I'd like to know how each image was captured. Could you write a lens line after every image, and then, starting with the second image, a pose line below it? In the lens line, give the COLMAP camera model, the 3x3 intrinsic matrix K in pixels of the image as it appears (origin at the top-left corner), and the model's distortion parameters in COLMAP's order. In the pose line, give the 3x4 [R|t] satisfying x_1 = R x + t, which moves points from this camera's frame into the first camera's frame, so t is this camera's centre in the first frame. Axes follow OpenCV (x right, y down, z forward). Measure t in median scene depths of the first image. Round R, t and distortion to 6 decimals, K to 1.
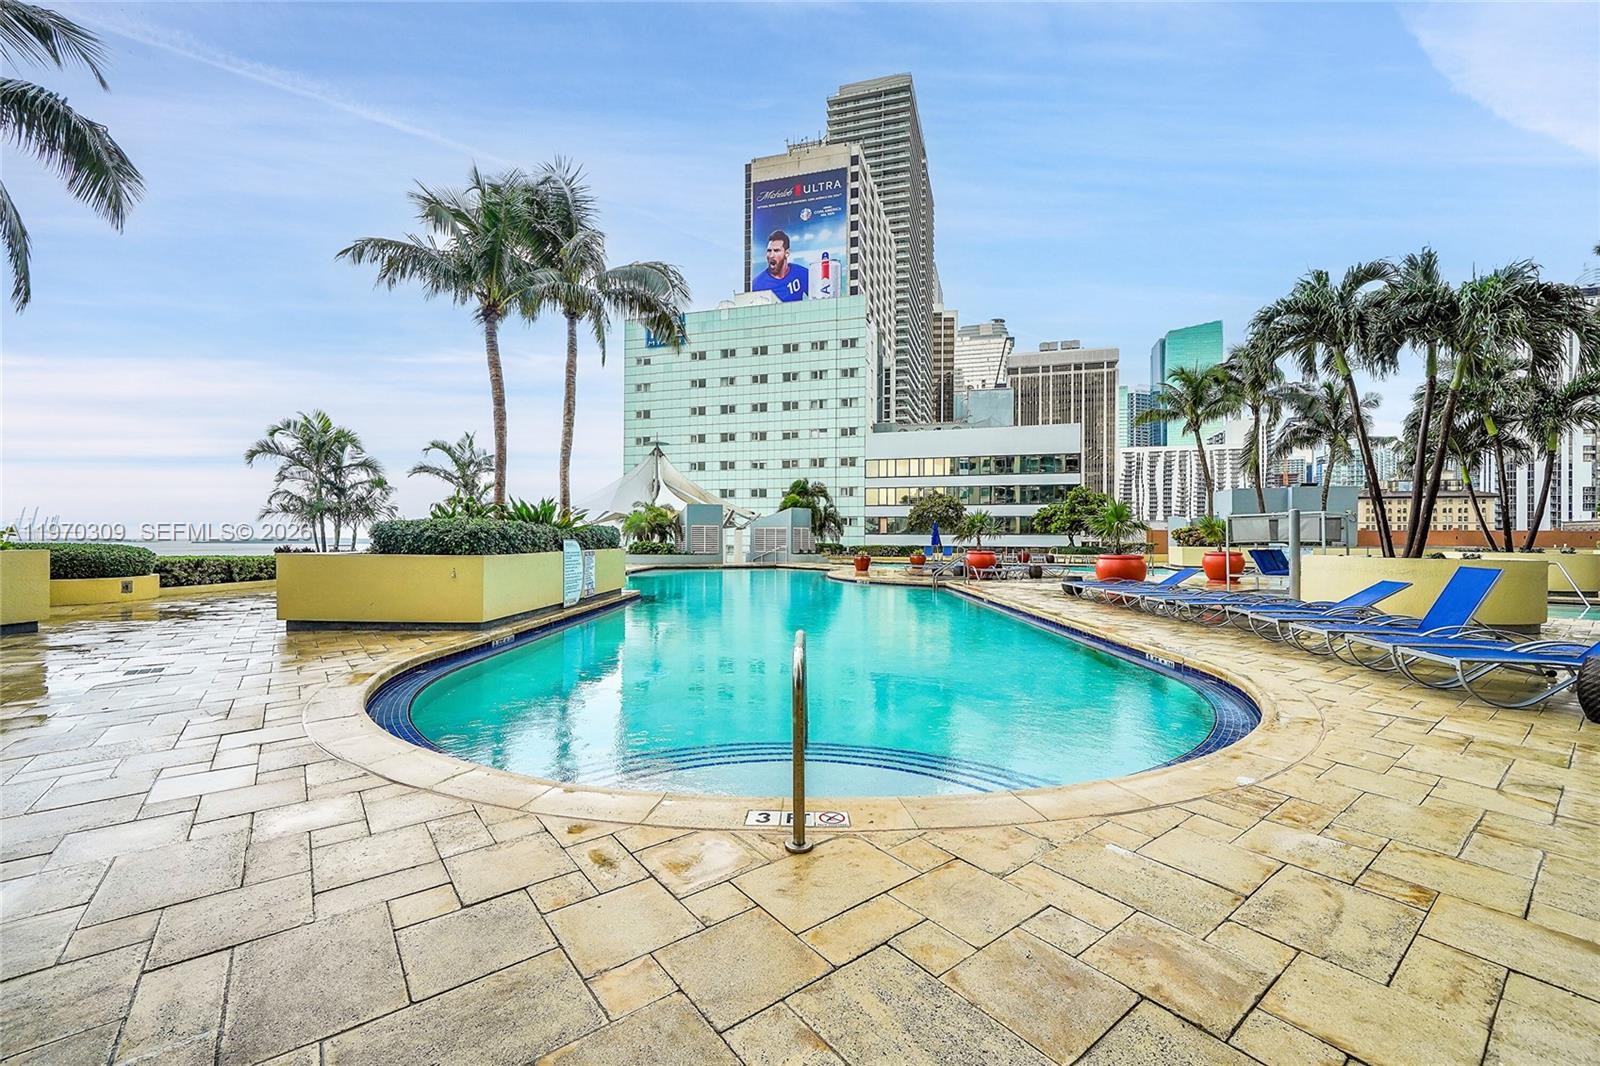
lens RADIAL K [[652.2, 0, 803.2], [0, 652.2, 532.2], [0, 0, 1]] dist [0.003034, 0.000147]
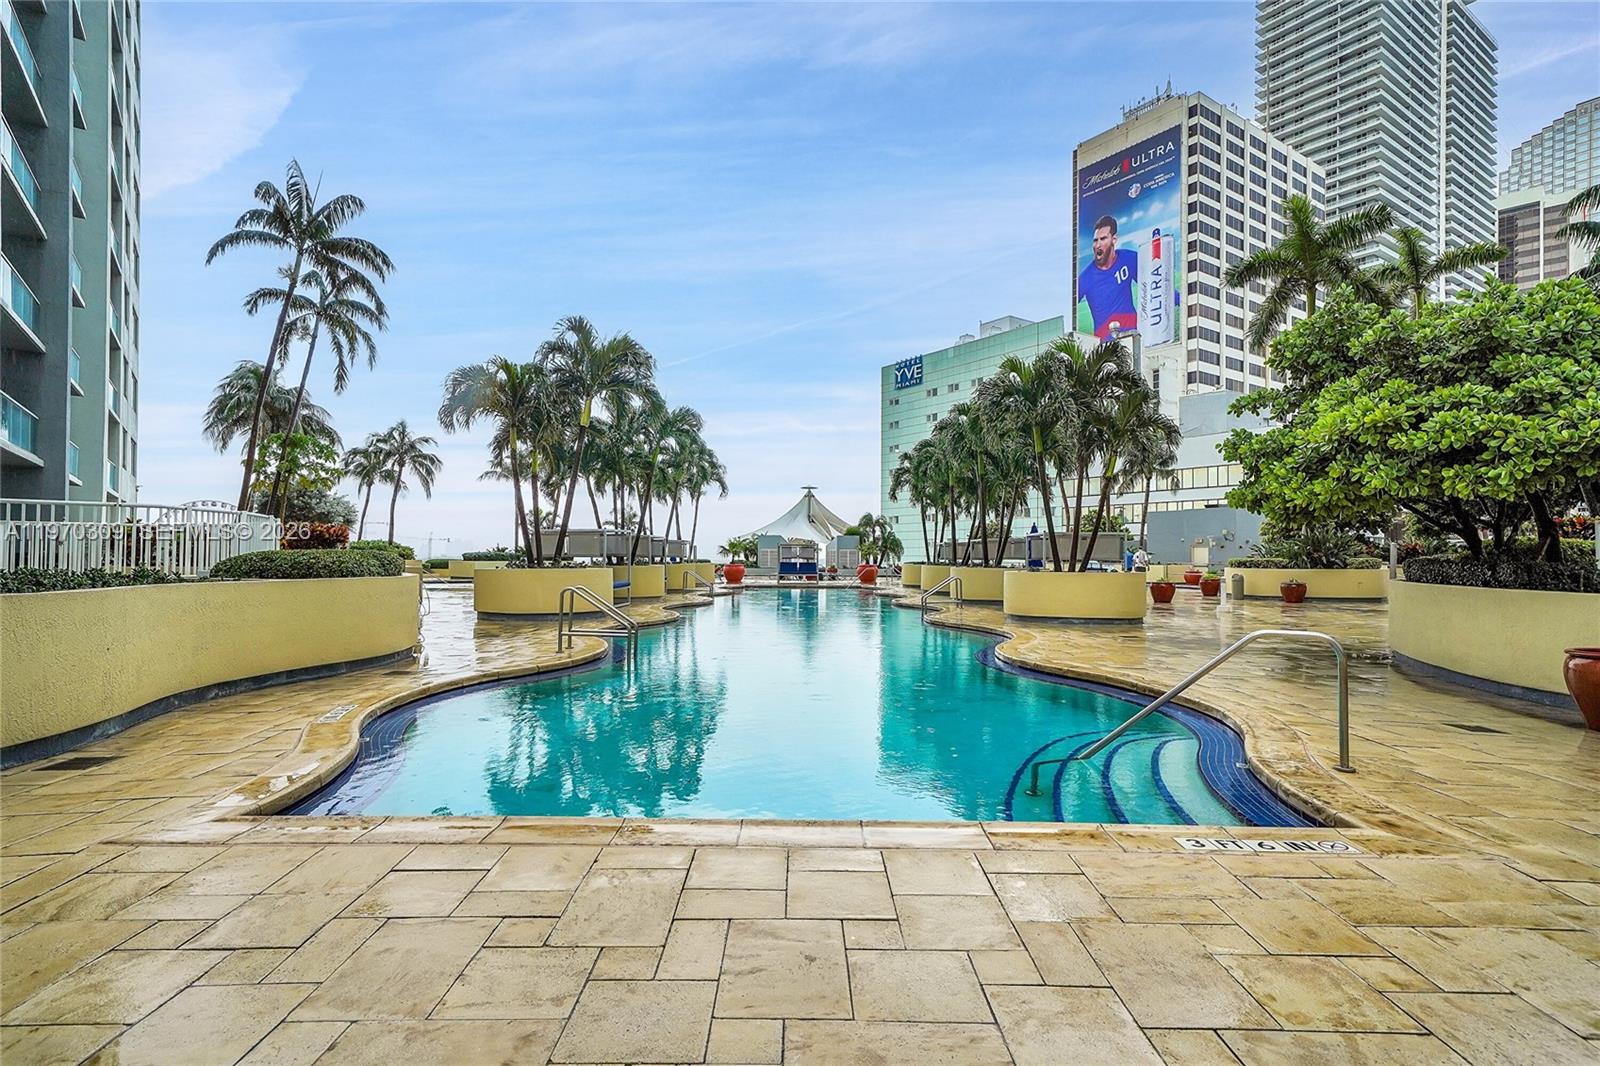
lens RADIAL K [[820.2, 0, 795.1], [0, 820.2, 536.0], [0, 0, 1]] dist [0.015247, 0.000239]
pose [[0.781268, -0.012790, -0.624064, 0.333643], [-0.000279, 0.999783, -0.020840, 0.000295], [0.624195, 0.016455, 0.781095, -0.142396]]
